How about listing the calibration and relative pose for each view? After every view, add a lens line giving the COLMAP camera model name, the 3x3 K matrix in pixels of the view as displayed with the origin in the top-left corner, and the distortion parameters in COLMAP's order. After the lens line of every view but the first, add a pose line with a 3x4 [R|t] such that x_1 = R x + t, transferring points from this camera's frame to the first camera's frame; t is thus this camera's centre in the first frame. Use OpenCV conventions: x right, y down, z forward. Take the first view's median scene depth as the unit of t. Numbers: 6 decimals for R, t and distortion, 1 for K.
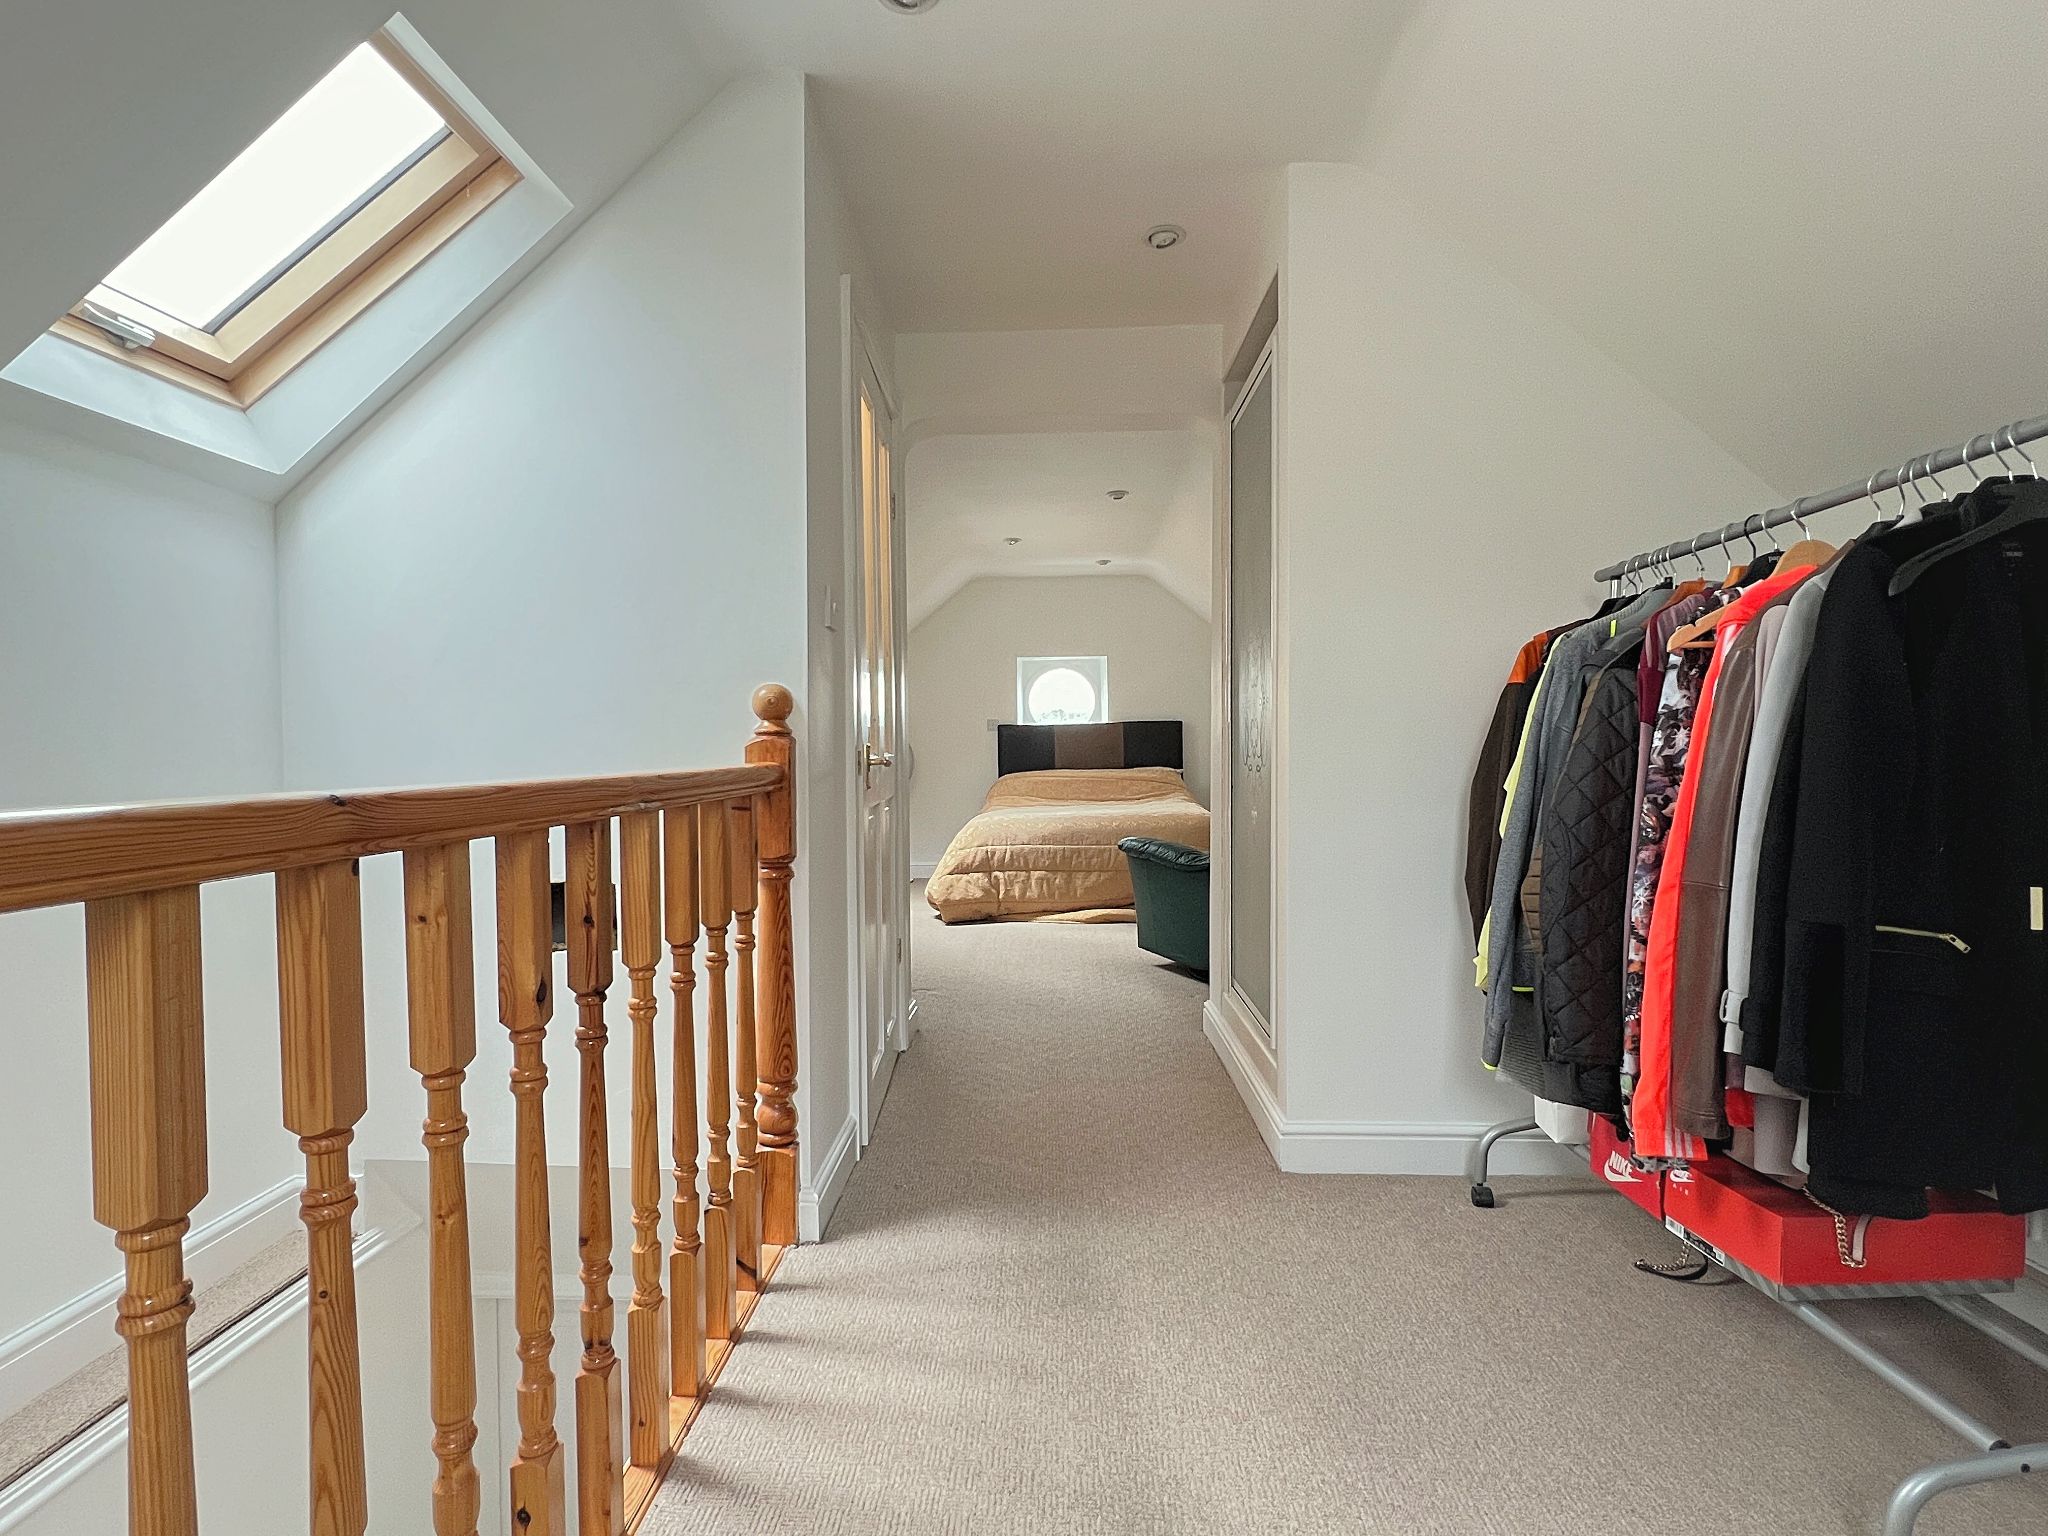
lens RADIAL K [[1032.9, 0, 1024.4], [0, 1032.9, 772.6], [0, 0, 1]] dist [0.012030, -0.001637]
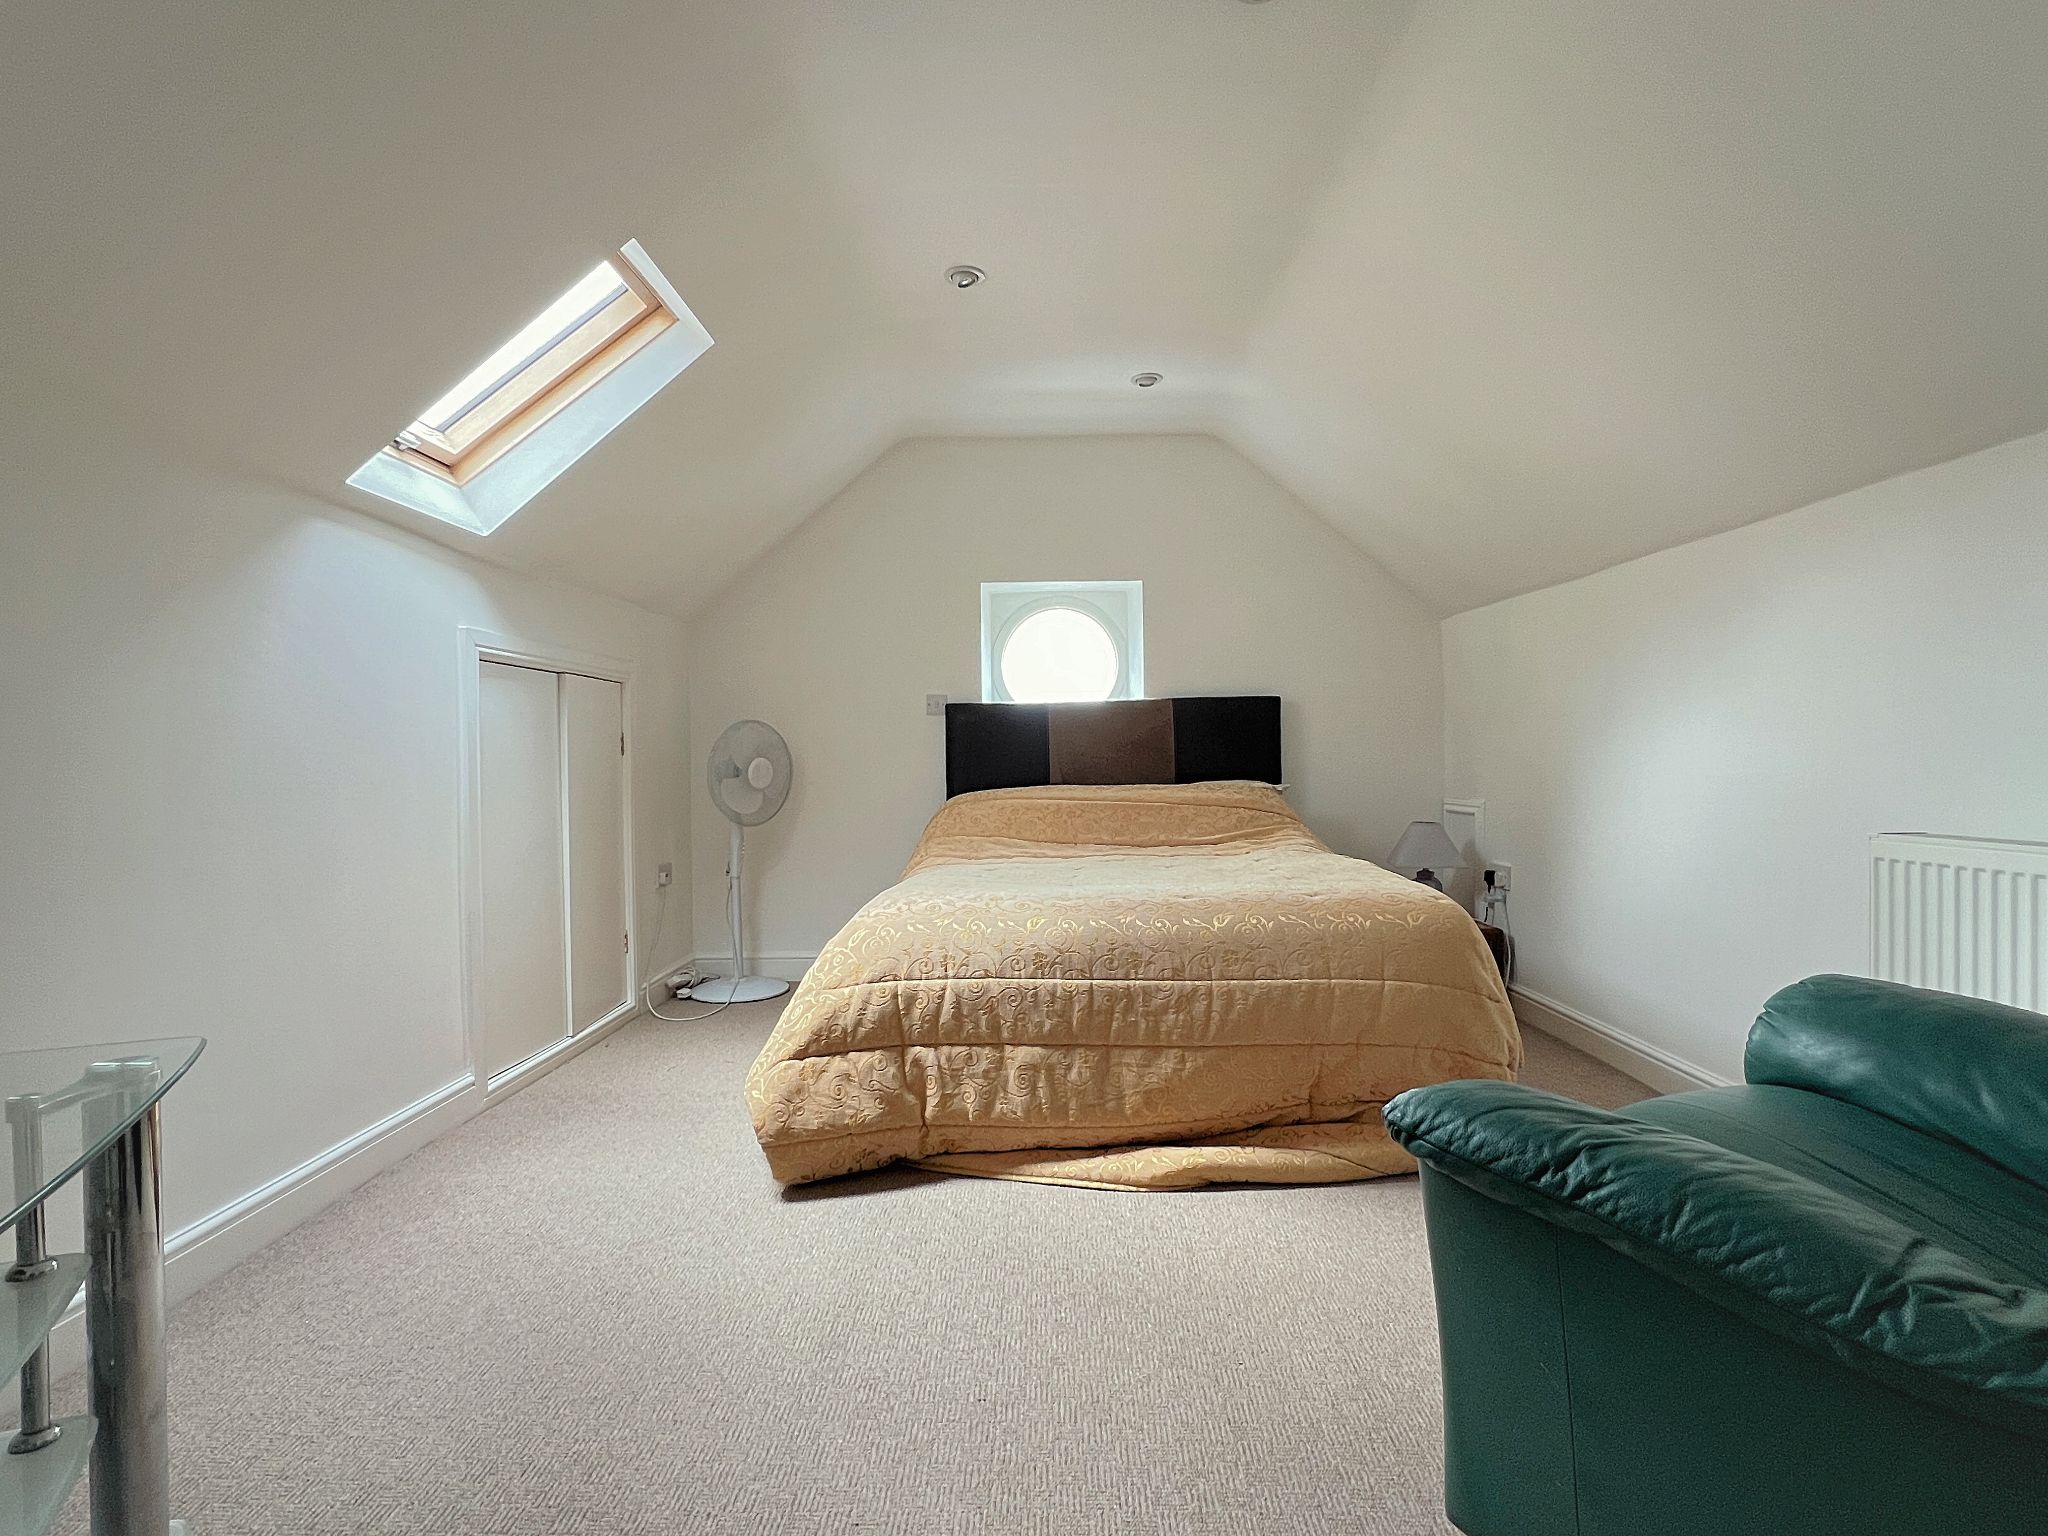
lens RADIAL K [[1032.9, 0, 1023.0], [0, 1032.9, 768.4], [0, 0, 1]] dist [0.012030, -0.001637]
pose [[0.999730, -0.001834, 0.023148, 0.003801], [0.002233, 0.999849, -0.017222, -0.003056], [-0.023113, 0.017269, 0.999584, 0.605291]]
